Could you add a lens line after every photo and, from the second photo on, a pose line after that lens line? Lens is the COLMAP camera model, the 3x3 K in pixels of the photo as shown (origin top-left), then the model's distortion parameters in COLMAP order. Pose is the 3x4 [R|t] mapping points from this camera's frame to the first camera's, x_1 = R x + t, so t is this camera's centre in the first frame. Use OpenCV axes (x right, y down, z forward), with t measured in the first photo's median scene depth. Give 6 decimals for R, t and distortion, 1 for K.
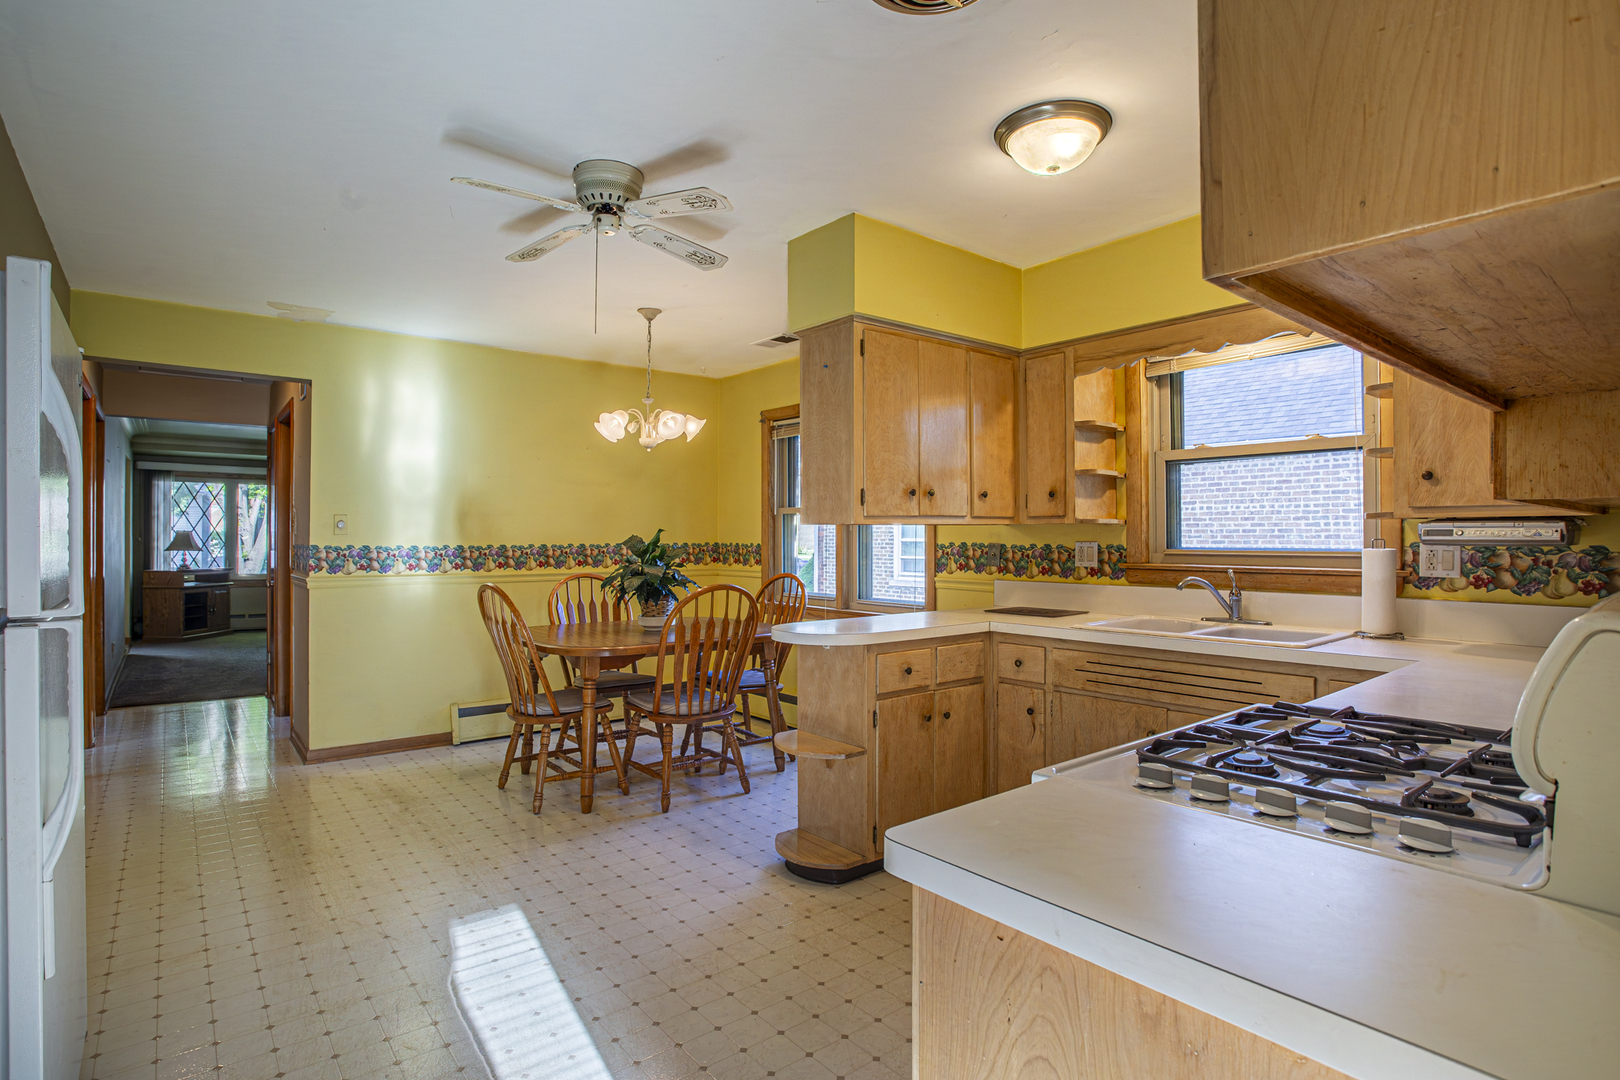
lens RADIAL K [[809.5, 0, 801.7], [0, 809.5, 528.5], [0, 0, 1]] dist [-0.064006, -0.000115]
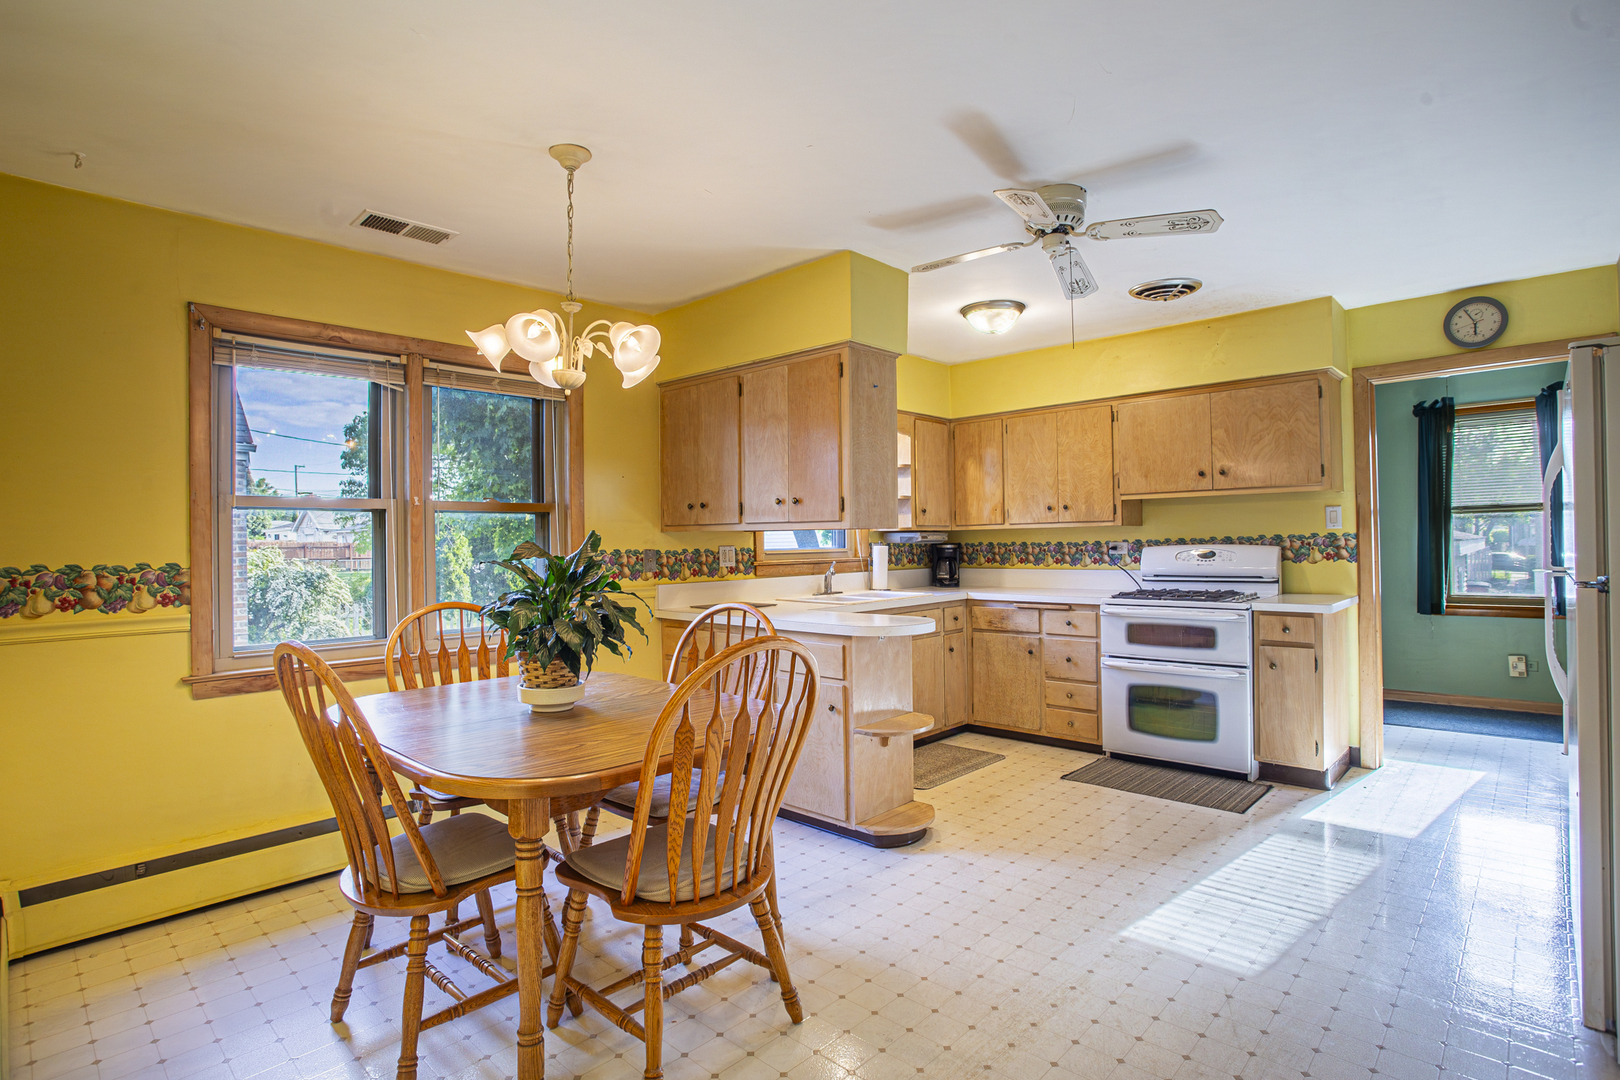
lens RADIAL K [[809.5, 0, 801.7], [0, 809.5, 528.5], [0, 0, 1]] dist [-0.064006, -0.000115]
pose [[-0.126271, 0.020344, 0.991787, -1.238034], [0.008505, 0.999775, -0.019425, 0.020761], [-0.991959, 0.005982, -0.126416, 1.462734]]
